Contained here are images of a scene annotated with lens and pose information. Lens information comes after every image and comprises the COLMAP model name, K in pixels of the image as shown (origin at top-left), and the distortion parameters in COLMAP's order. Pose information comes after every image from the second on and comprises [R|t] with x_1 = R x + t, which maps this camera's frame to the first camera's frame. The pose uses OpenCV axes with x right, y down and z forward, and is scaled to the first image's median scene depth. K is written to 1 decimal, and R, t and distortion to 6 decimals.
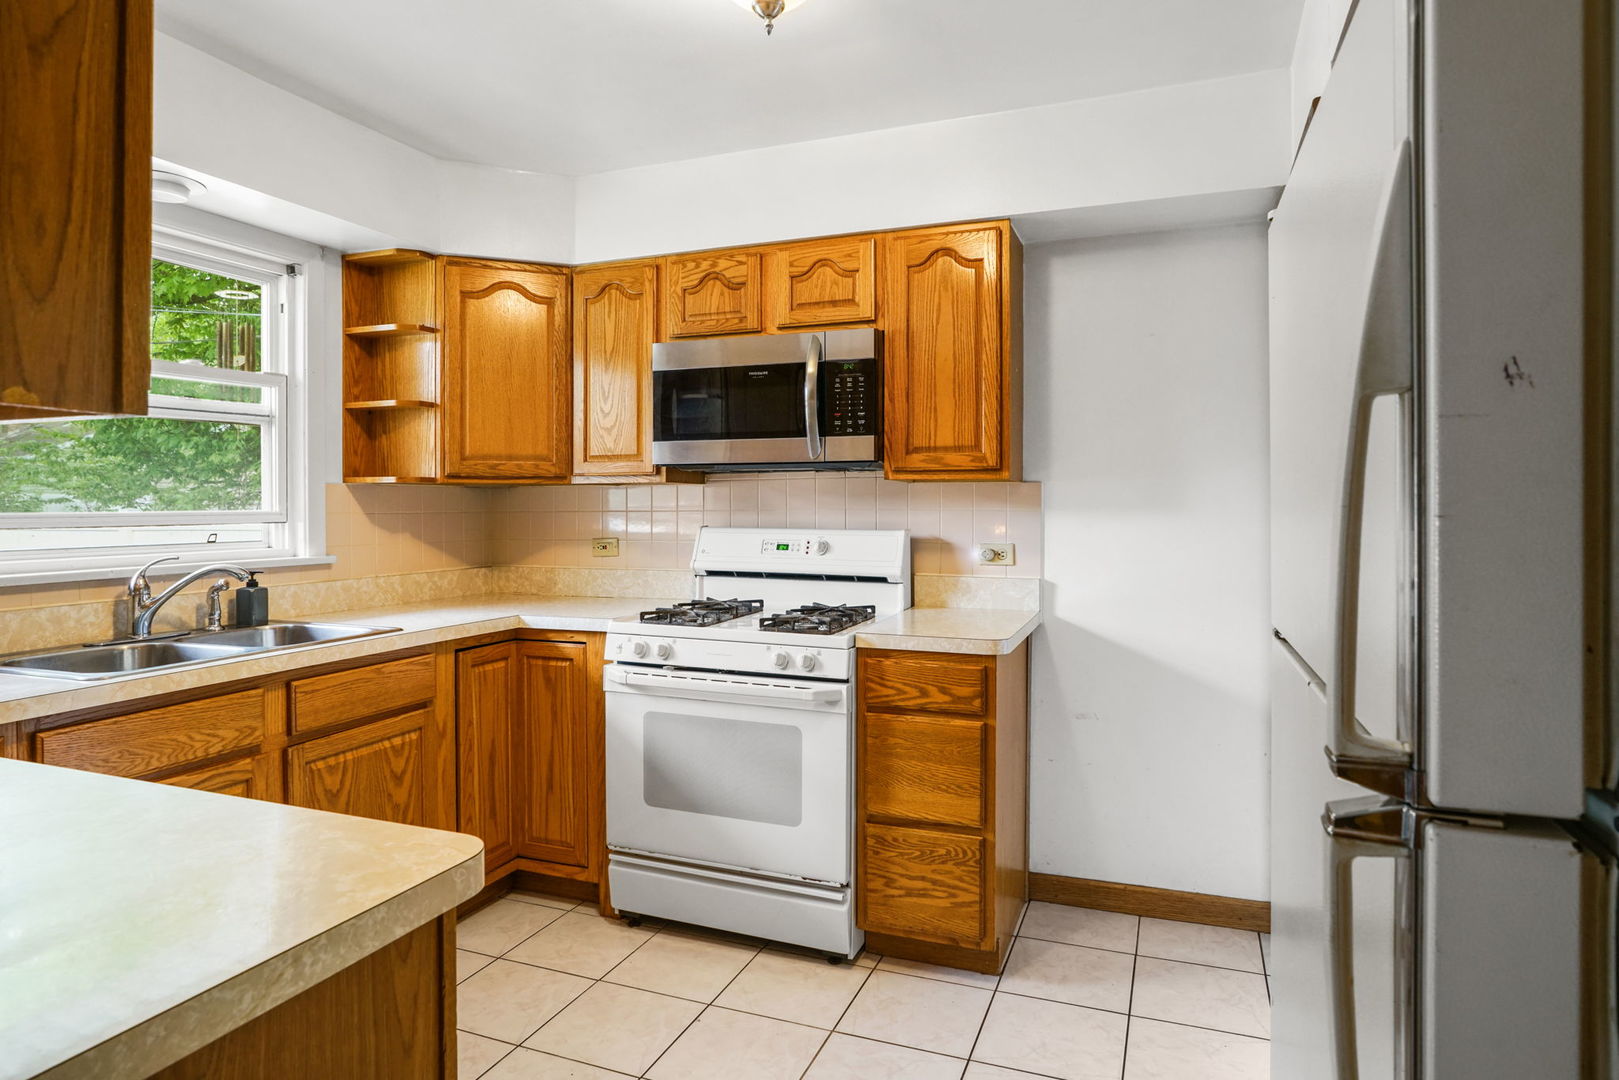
lens RADIAL K [[944.5, 0, 809.7], [0, 944.5, 498.0], [0, 0, 1]] dist [-0.000520, -0.000211]
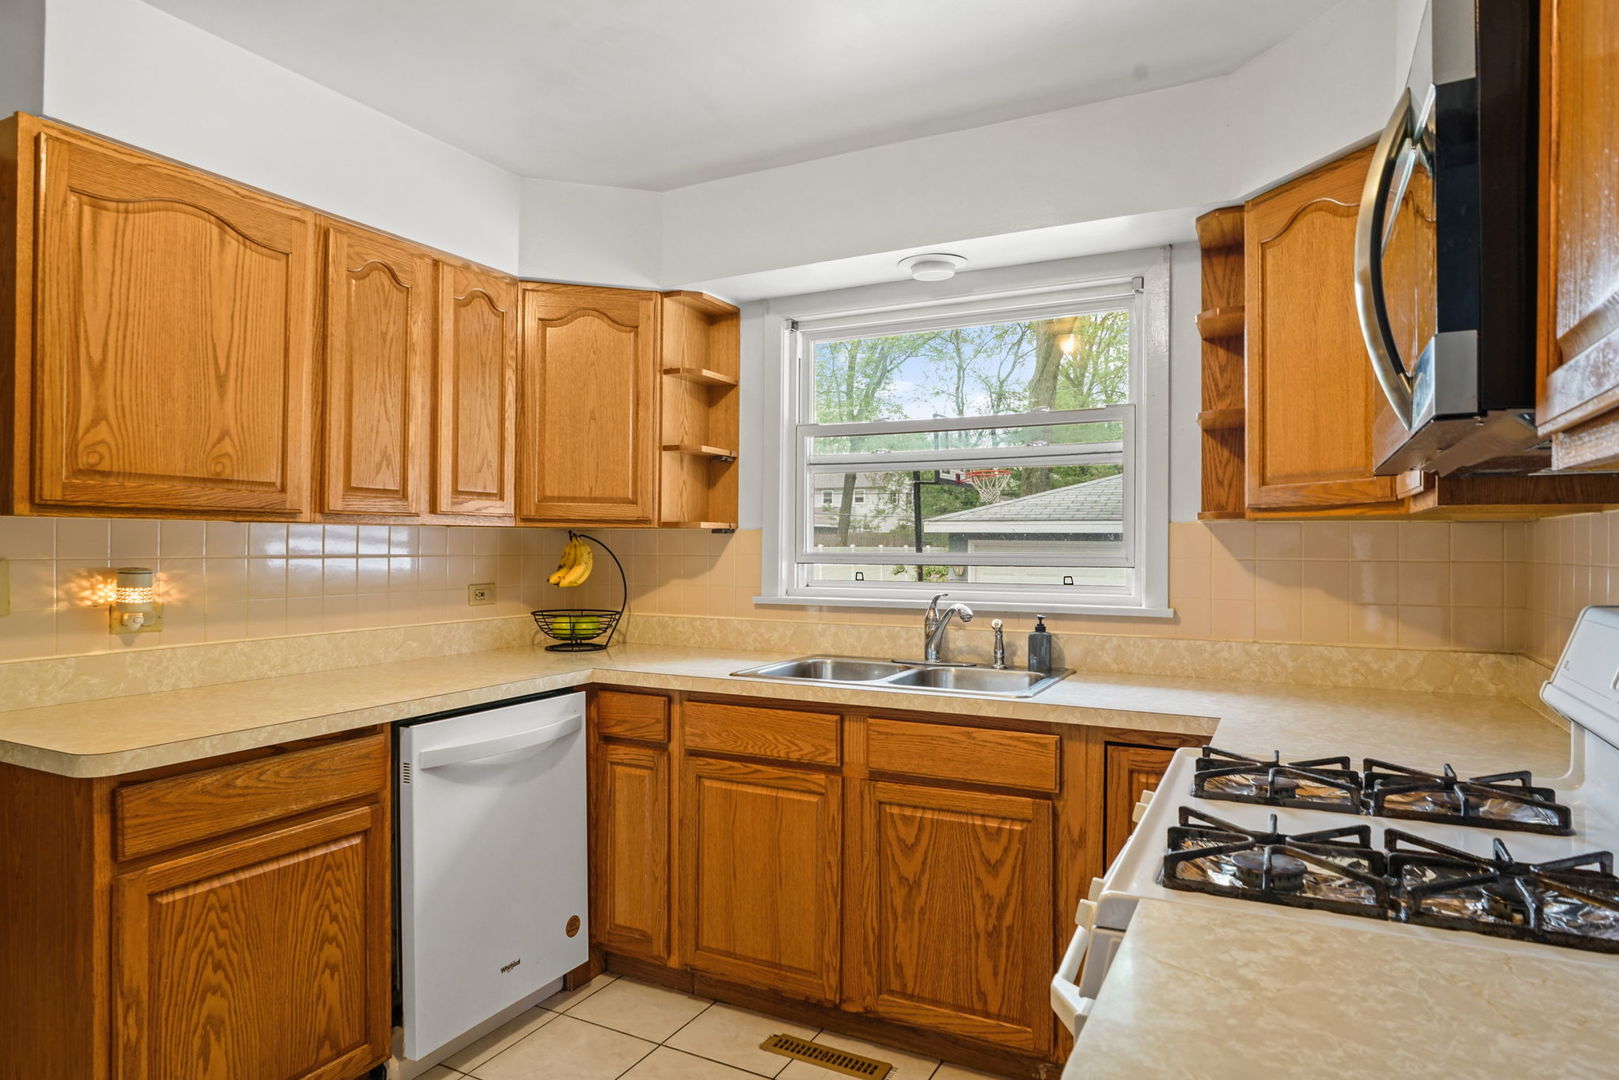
lens RADIAL K [[949.2, 0, 809.5], [0, 949.2, 540.0], [0, 0, 1]] dist [-0.056209, 0.000023]
pose [[-0.099419, -0.003986, -0.995038, 0.428284], [0.000726, 0.999991, -0.004078, 0.003736], [0.995045, -0.001128, -0.099415, 0.911477]]
